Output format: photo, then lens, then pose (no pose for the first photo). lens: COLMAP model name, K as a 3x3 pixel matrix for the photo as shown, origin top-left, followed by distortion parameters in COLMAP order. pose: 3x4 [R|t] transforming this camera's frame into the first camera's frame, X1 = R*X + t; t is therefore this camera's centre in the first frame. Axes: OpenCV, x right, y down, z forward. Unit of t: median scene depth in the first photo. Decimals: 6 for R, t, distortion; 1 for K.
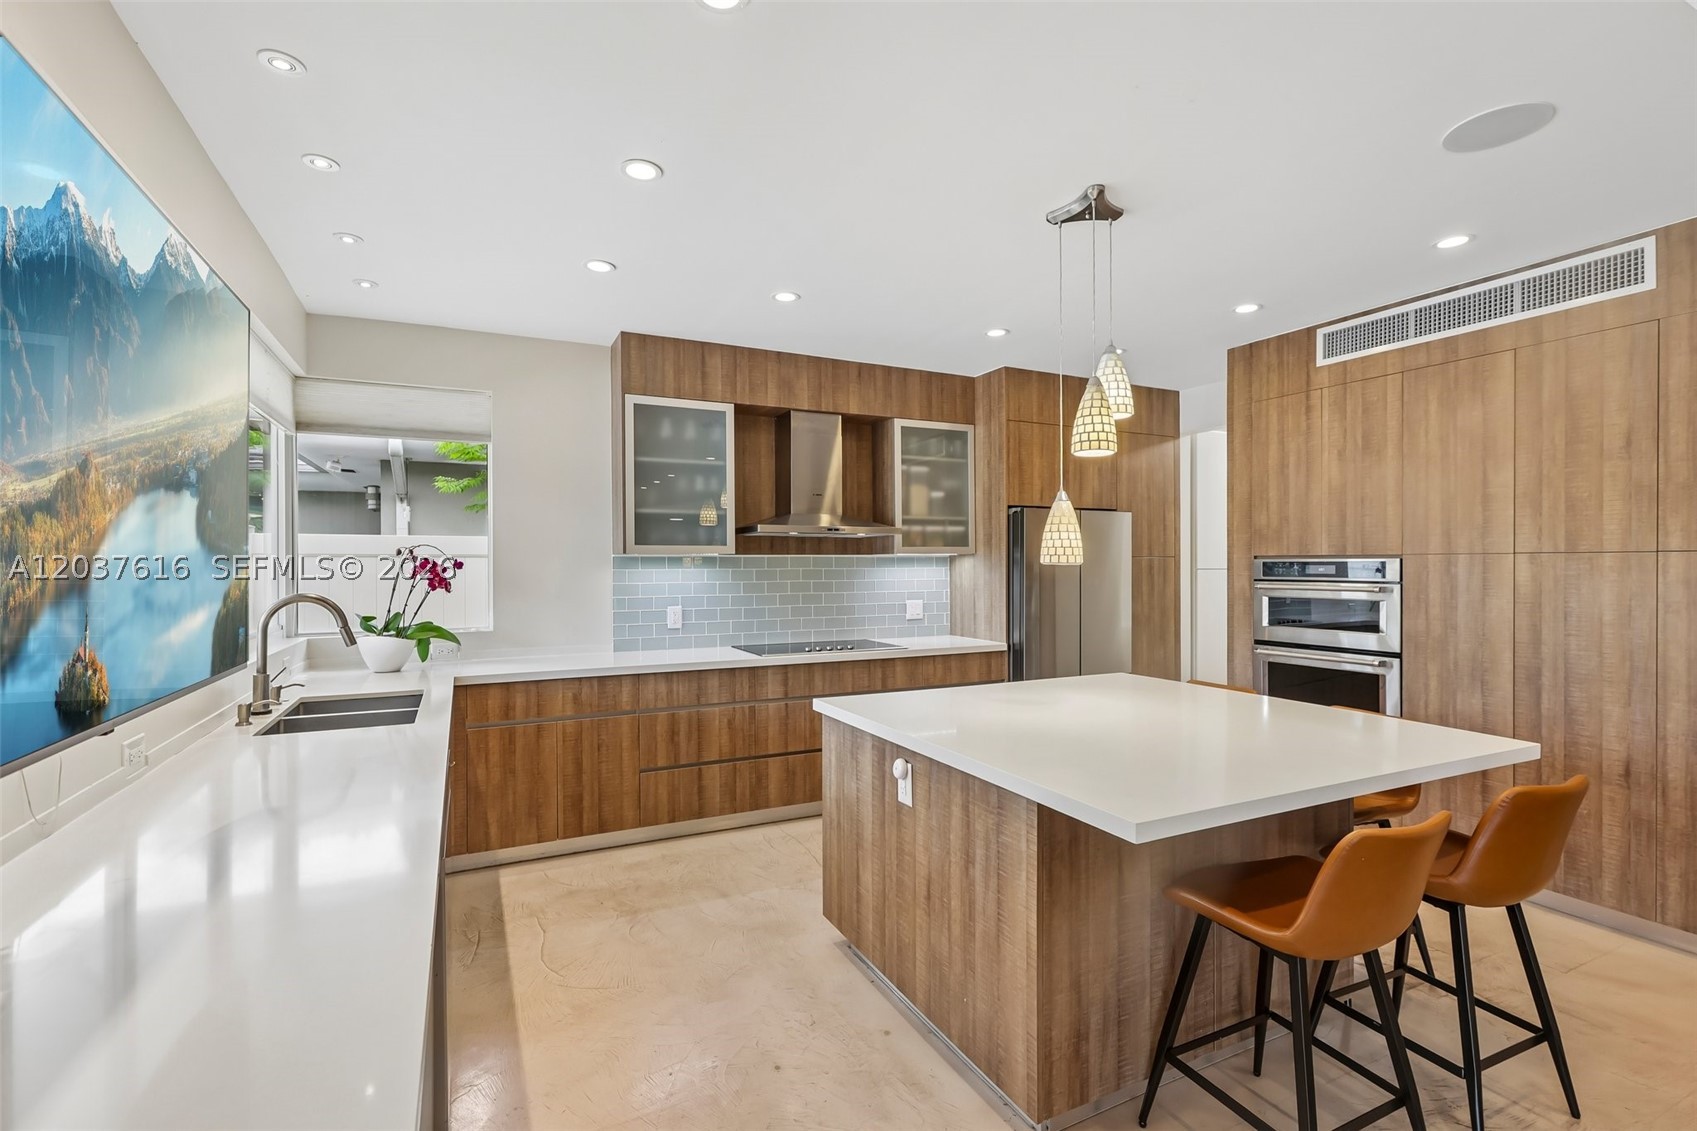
lens RADIAL K [[774.9, 0, 852.0], [0, 774.9, 567.7], [0, 0, 1]] dist [-0.007667, 0.003966]
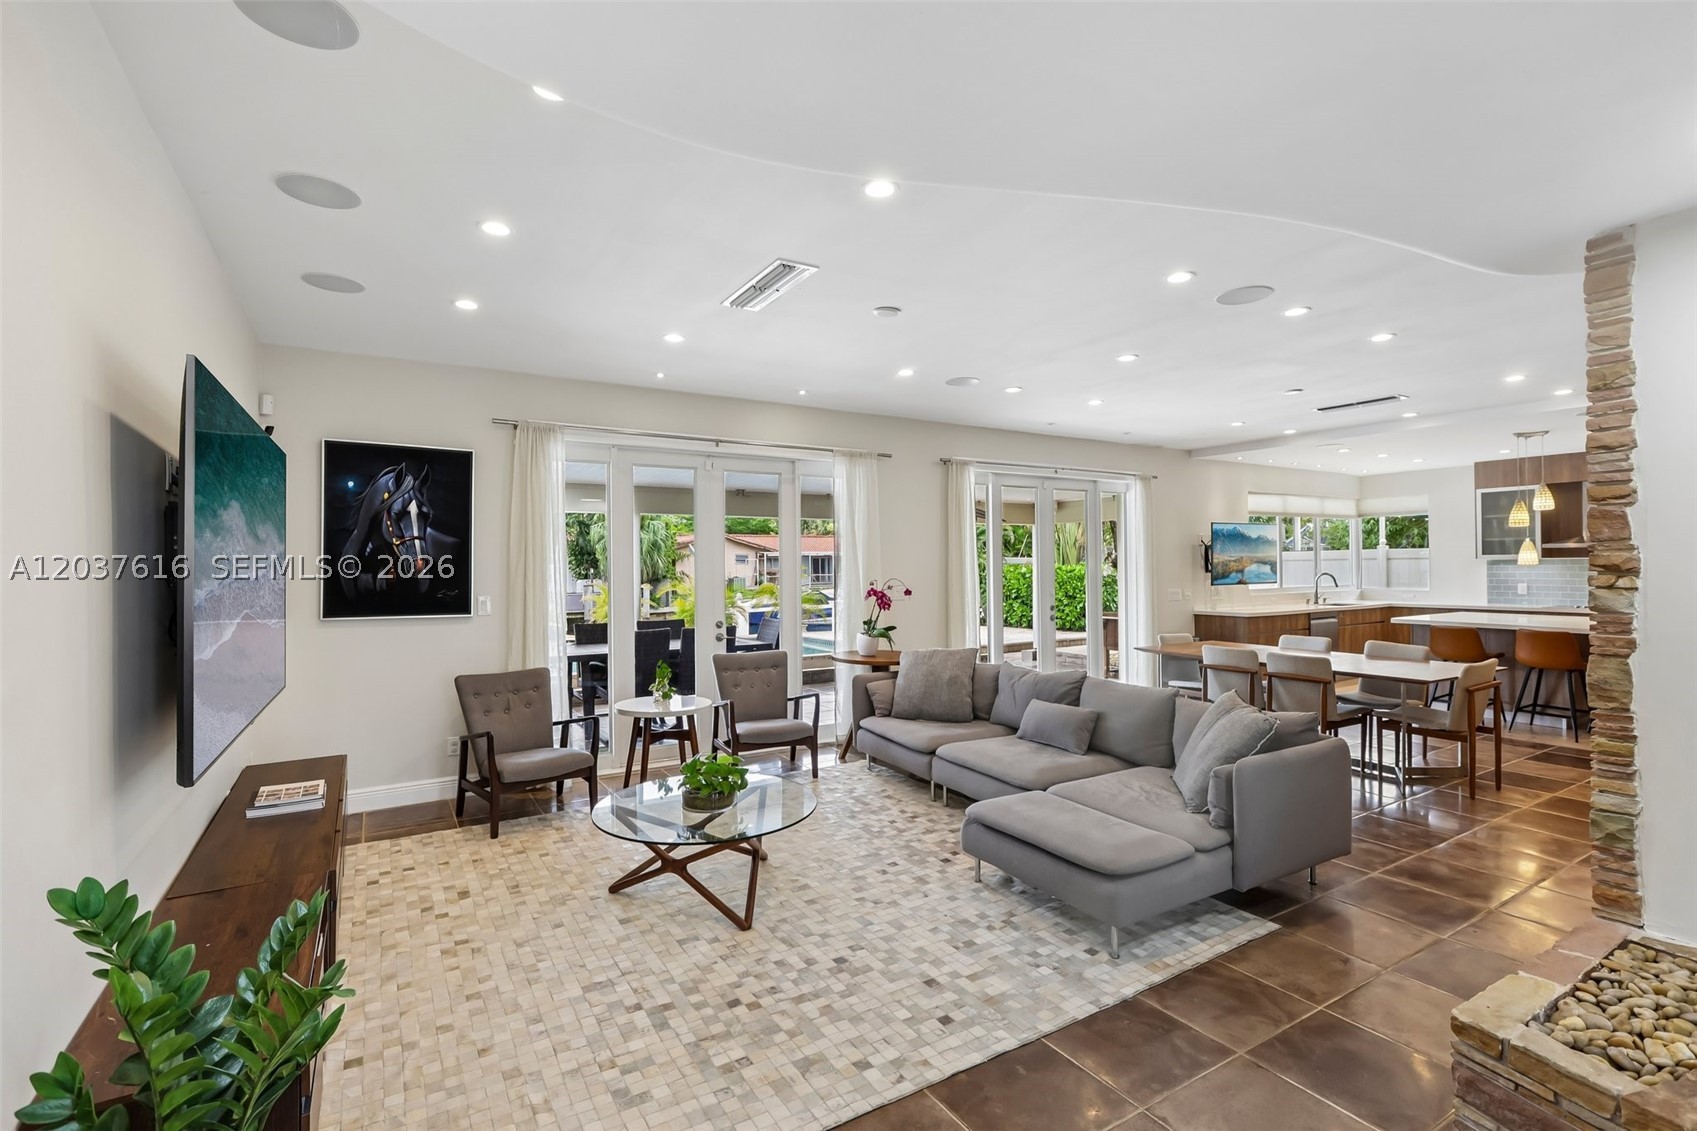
lens RADIAL K [[774.9, 0, 847.3], [0, 774.9, 557.6], [0, 0, 1]] dist [-0.007667, 0.003966]
pose [[0.089464, -0.008116, -0.995957, 1.858701], [0.006774, 0.999949, -0.007540, -0.018125], [0.995967, -0.006072, 0.089514, -1.087299]]
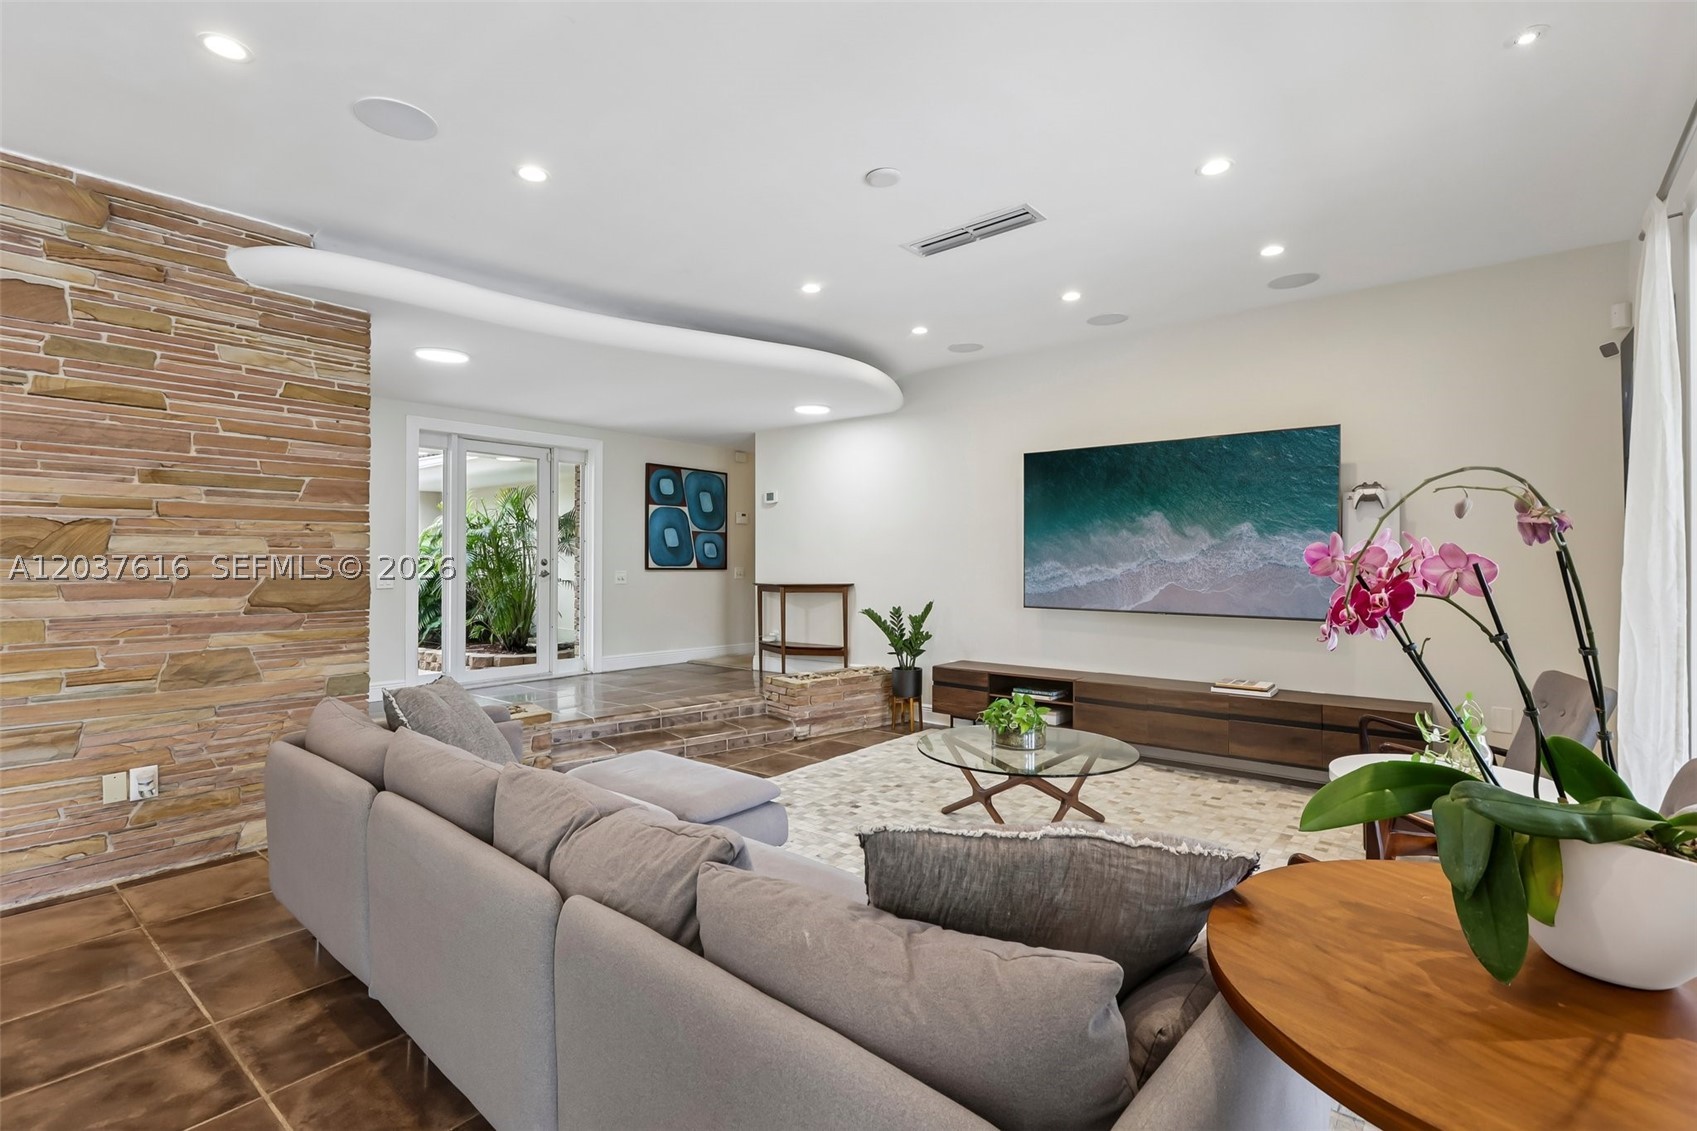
lens RADIAL K [[774.9, 0, 842.9], [0, 774.9, 555.7], [0, 0, 1]] dist [-0.007667, 0.003966]
pose [[-0.417020, 0.008577, 0.908857, 0.263537], [0.000028, 0.999956, -0.009424, 0.039108], [-0.908897, -0.003905, -0.417002, -0.608495]]
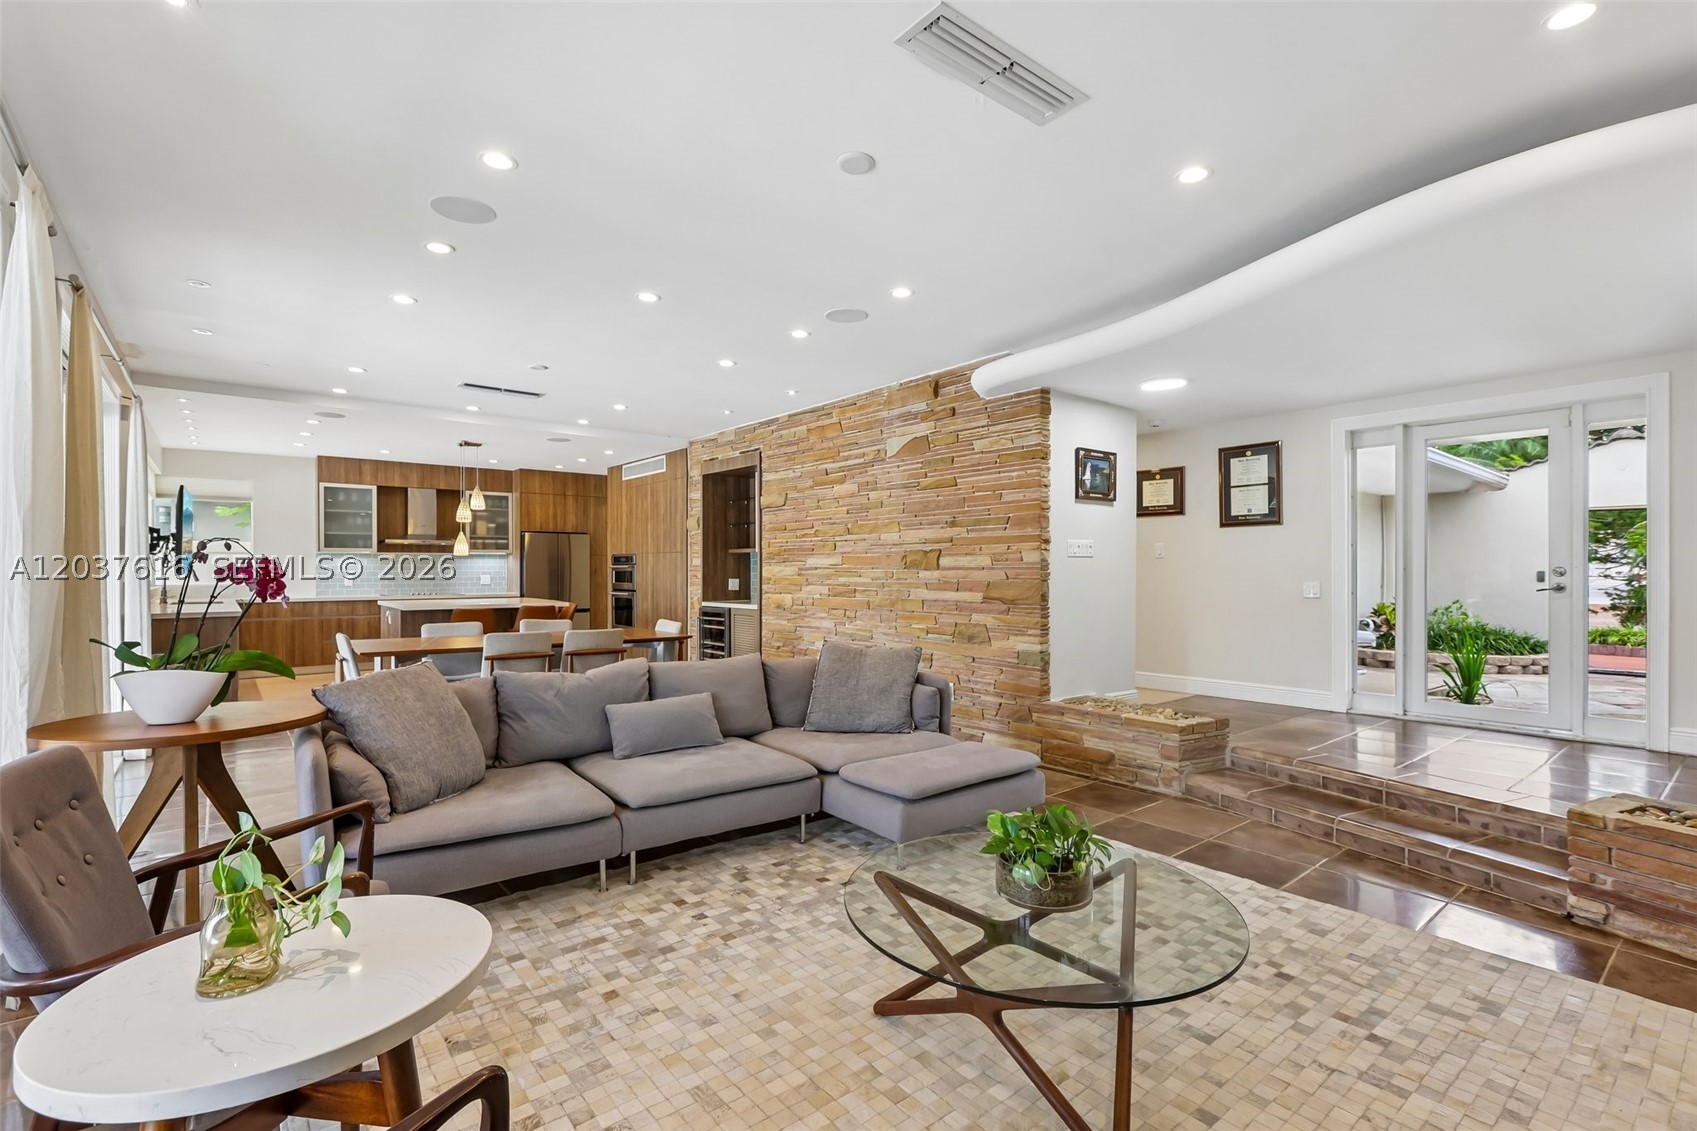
lens RADIAL K [[774.9, 0, 850.6], [0, 774.9, 567.6], [0, 0, 1]] dist [-0.007667, 0.003966]
pose [[0.974992, 0.003285, 0.222215, 0.753329], [-0.002017, 0.999980, -0.005933, 0.040925], [-0.222230, 0.005337, 0.974980, -1.626870]]
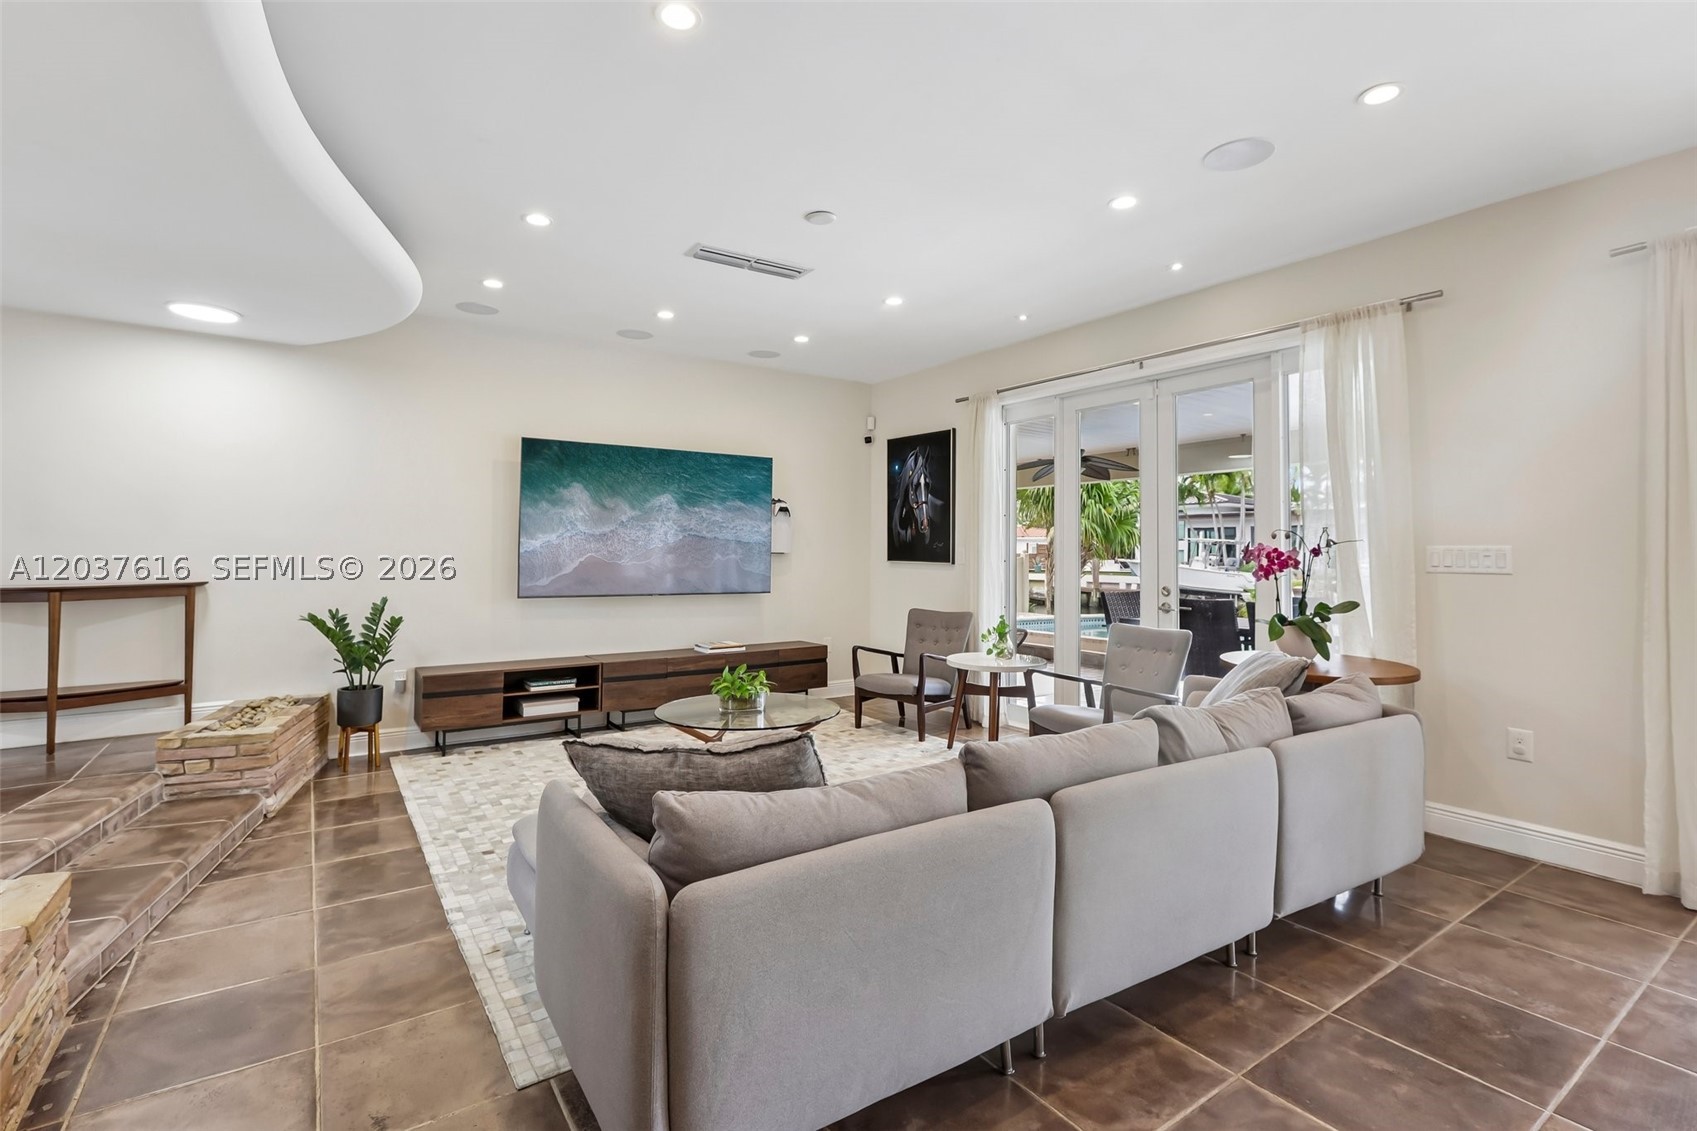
lens RADIAL K [[774.9, 0, 843.3], [0, 774.9, 530.9], [0, 0, 1]] dist [-0.007667, 0.003966]
pose [[-0.989693, -0.006183, -0.143072, 1.004141], [-0.001951, 0.999557, -0.029701, 0.042347], [0.143192, -0.029116, -0.989267, -0.114429]]
